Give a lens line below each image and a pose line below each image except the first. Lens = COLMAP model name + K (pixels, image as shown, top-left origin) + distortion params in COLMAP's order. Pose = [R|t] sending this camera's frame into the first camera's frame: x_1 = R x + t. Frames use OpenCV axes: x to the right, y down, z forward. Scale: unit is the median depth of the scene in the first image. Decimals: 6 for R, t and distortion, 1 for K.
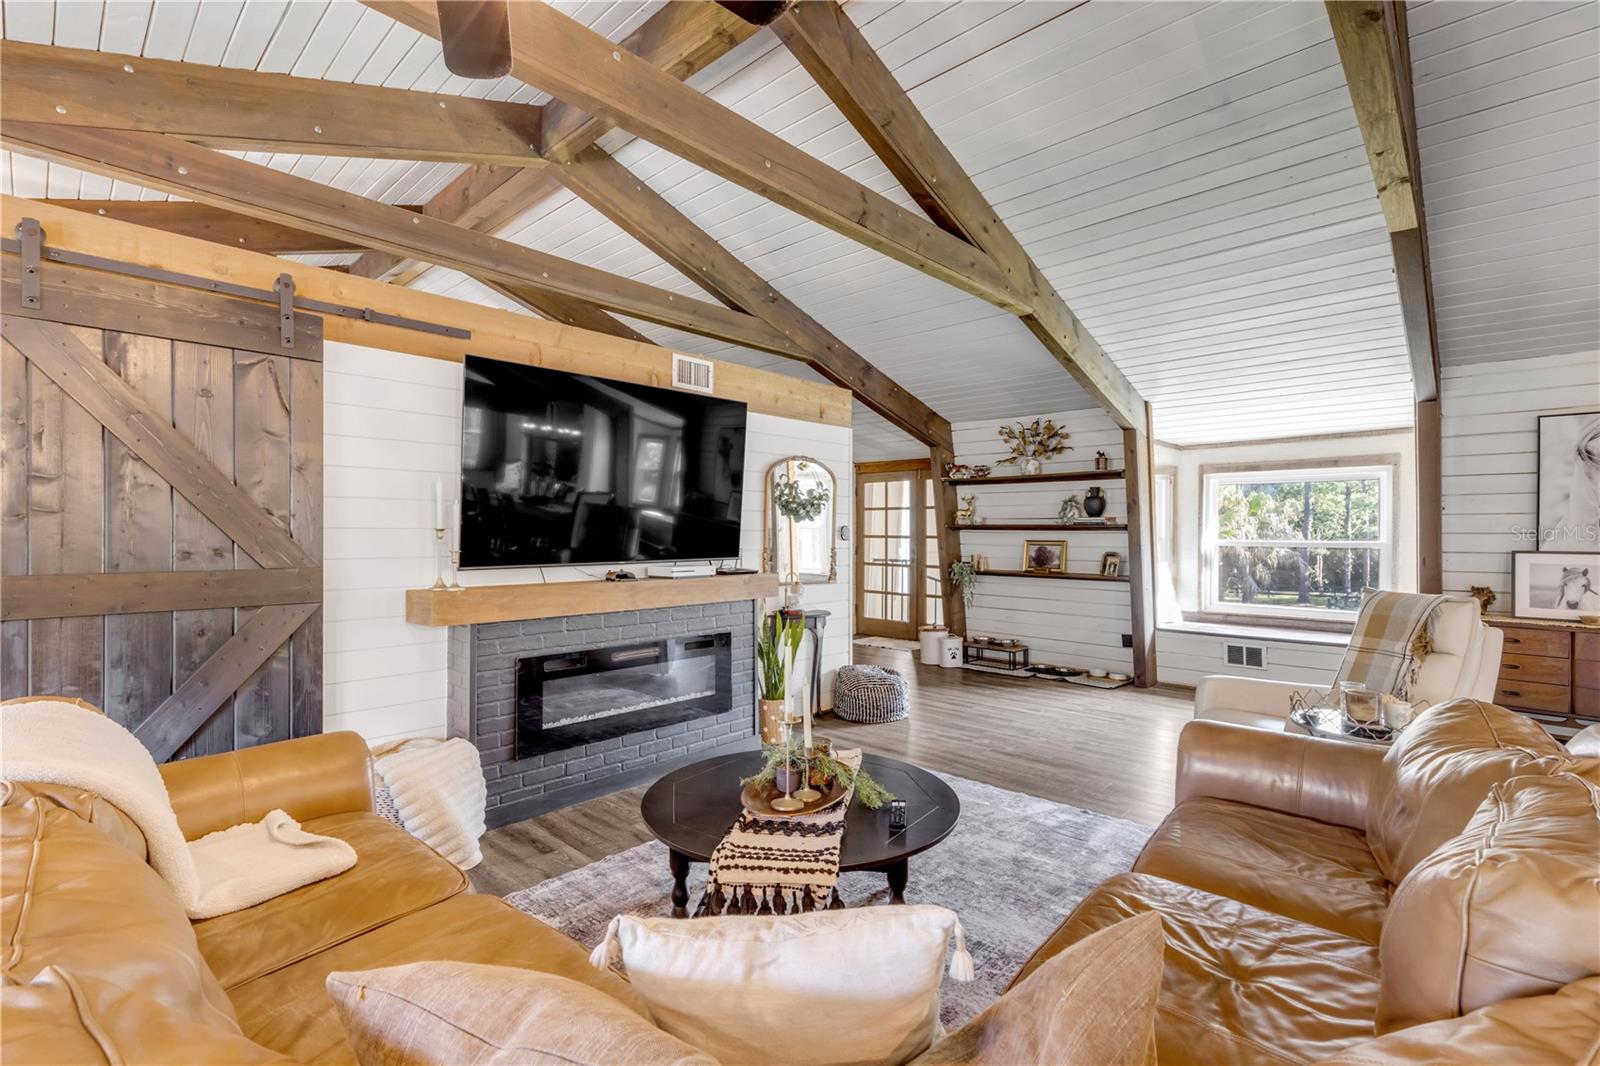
lens RADIAL K [[721.0, 0, 797.1], [0, 721.0, 533.9], [0, 0, 1]] dist [0.007973, -0.002335]
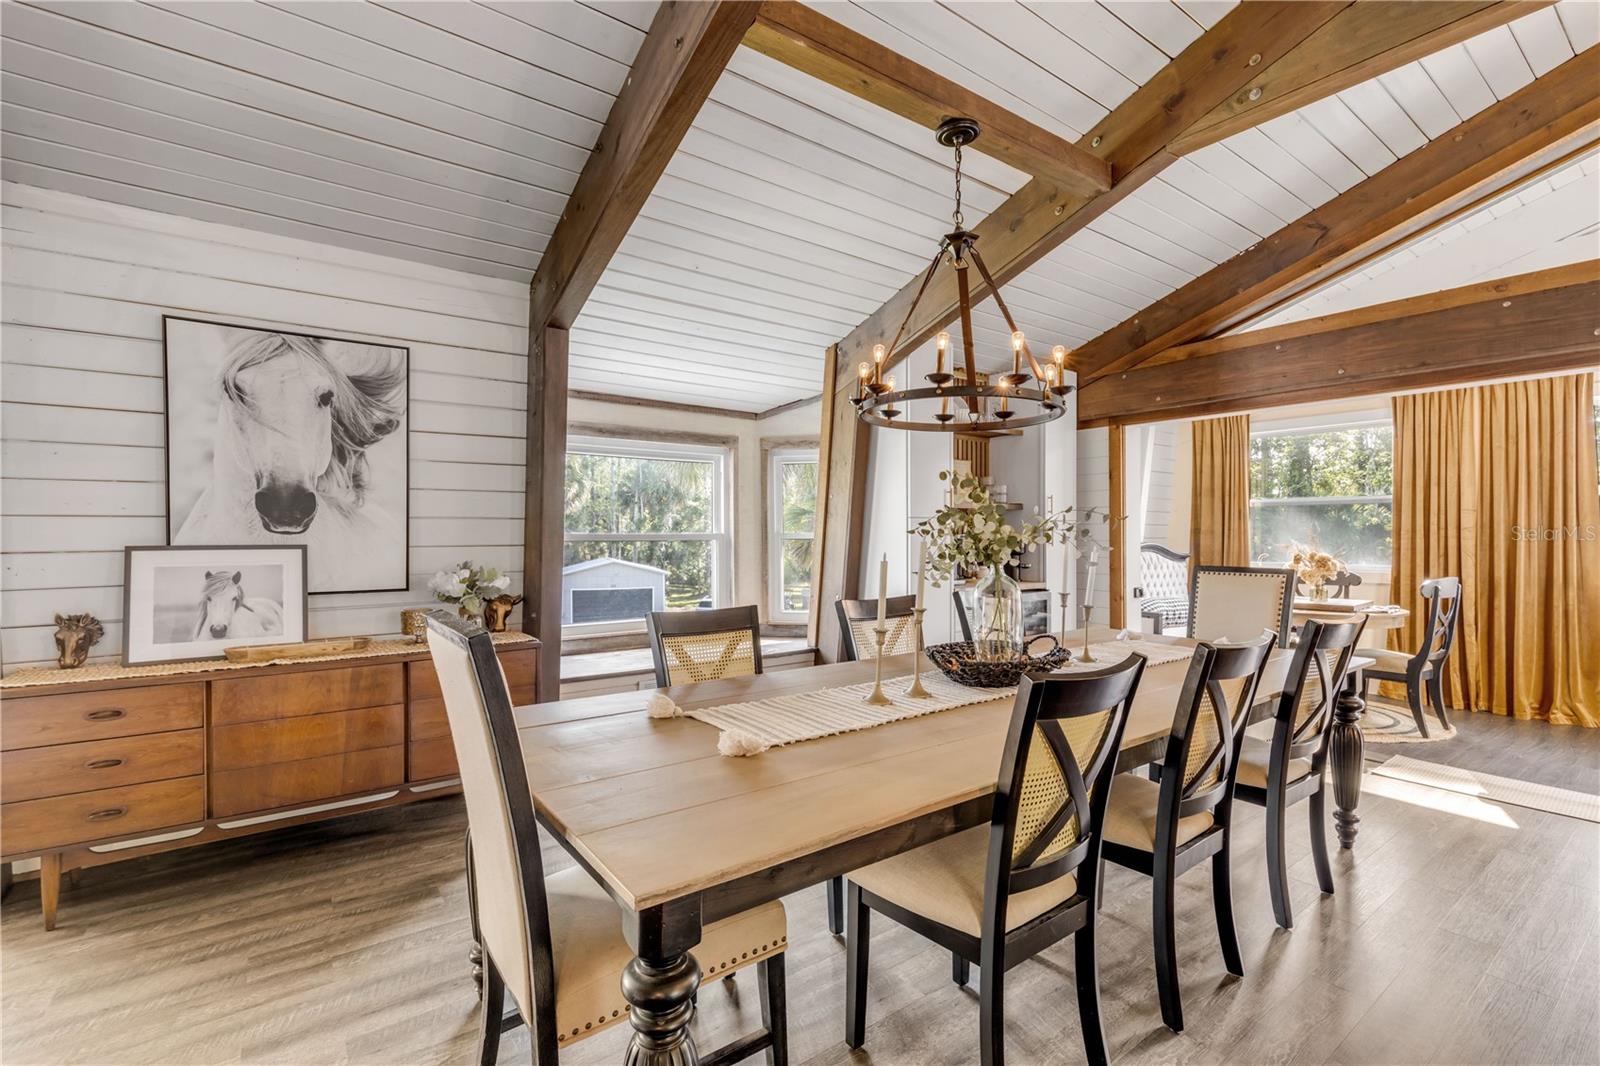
lens RADIAL K [[721.0, 0, 793.1], [0, 721.0, 536.9], [0, 0, 1]] dist [0.007973, -0.002335]
pose [[0.178992, -0.010027, 0.983799, 0.544254], [0.003335, 0.999948, 0.009585, 0.012693], [-0.983845, 0.001565, 0.179016, 0.402100]]
